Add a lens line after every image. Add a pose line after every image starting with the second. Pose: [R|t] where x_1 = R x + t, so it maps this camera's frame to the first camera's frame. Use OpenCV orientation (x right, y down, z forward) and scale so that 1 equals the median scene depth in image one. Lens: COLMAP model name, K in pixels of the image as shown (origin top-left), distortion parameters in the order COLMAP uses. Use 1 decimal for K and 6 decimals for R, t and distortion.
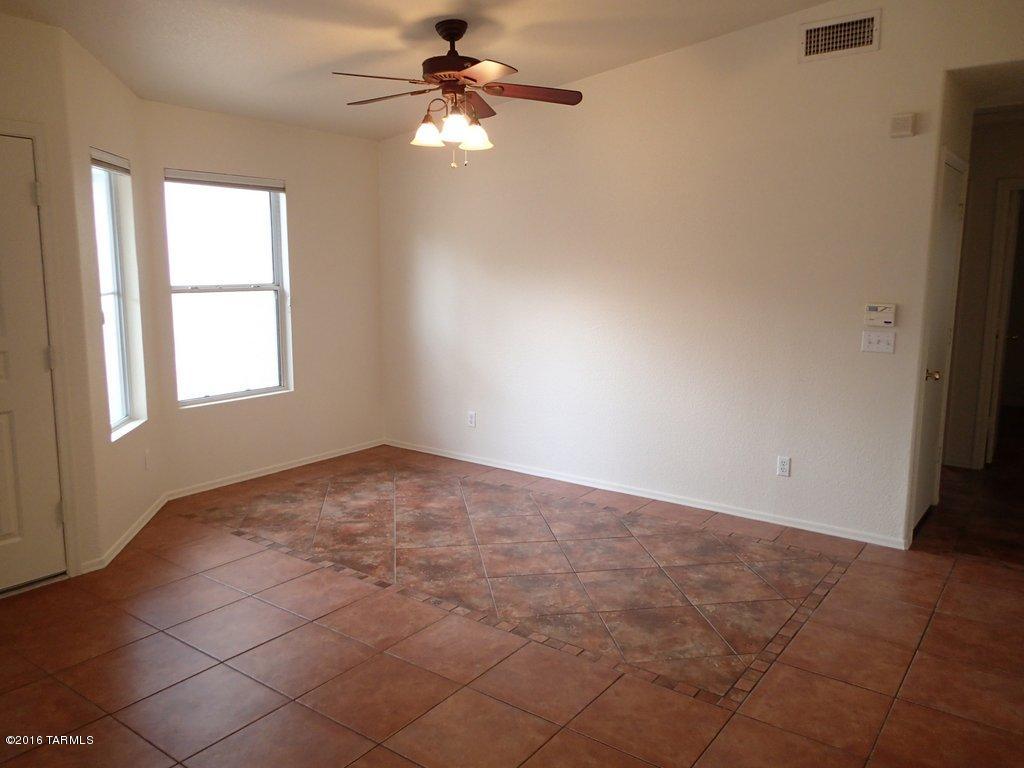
lens RADIAL K [[776.4, 0, 519.6], [0, 776.4, 380.1], [0, 0, 1]] dist [0.030096, -0.018740]
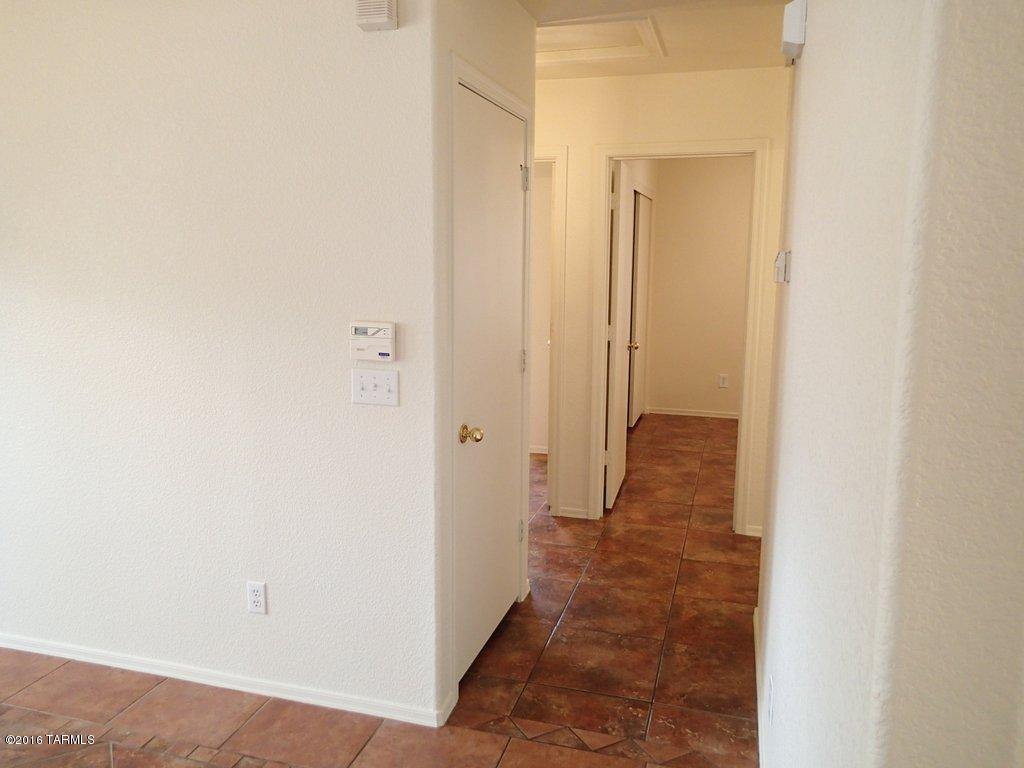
lens RADIAL K [[776.4, 0, 515.7], [0, 776.4, 381.4], [0, 0, 1]] dist [0.030096, -0.018740]
pose [[0.942773, -0.050805, 0.329542, 0.367271], [0.045372, 0.998678, 0.024165, -0.062397], [-0.330334, -0.007830, 0.943832, 0.415071]]
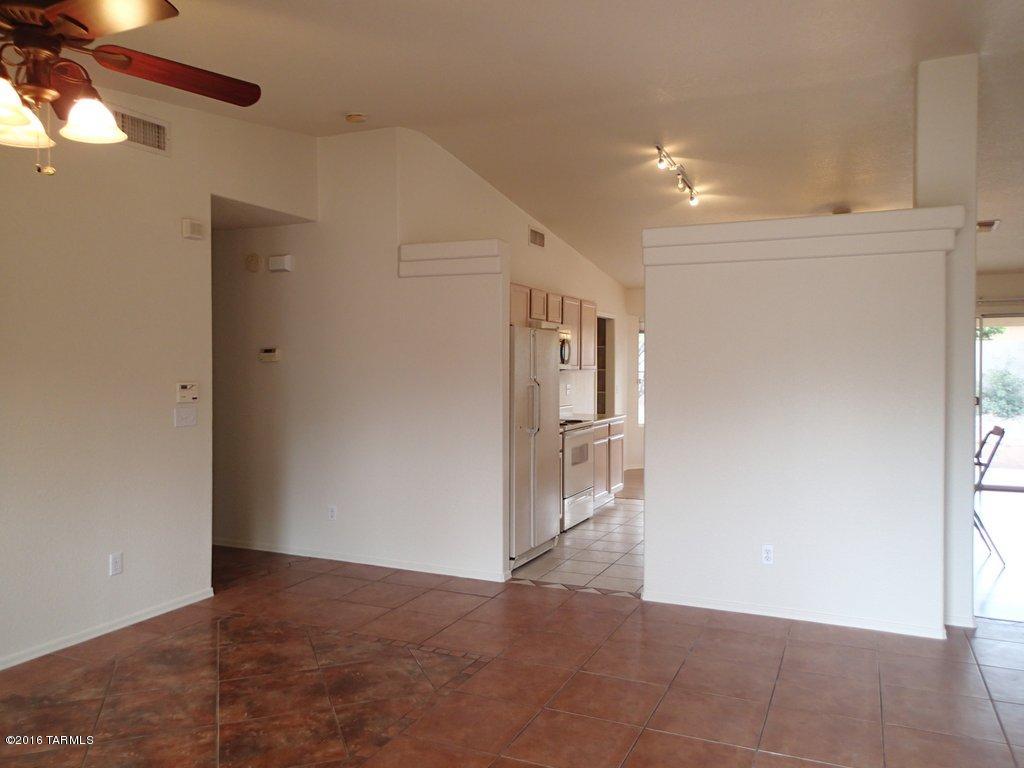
lens RADIAL K [[776.4, 0, 520.8], [0, 776.4, 381.8], [0, 0, 1]] dist [0.030096, -0.018740]
pose [[-0.211610, -0.023509, 0.977072, -0.710106], [0.146082, 0.987720, 0.055403, -0.089069], [-0.966375, 0.154457, -0.205577, 0.756811]]
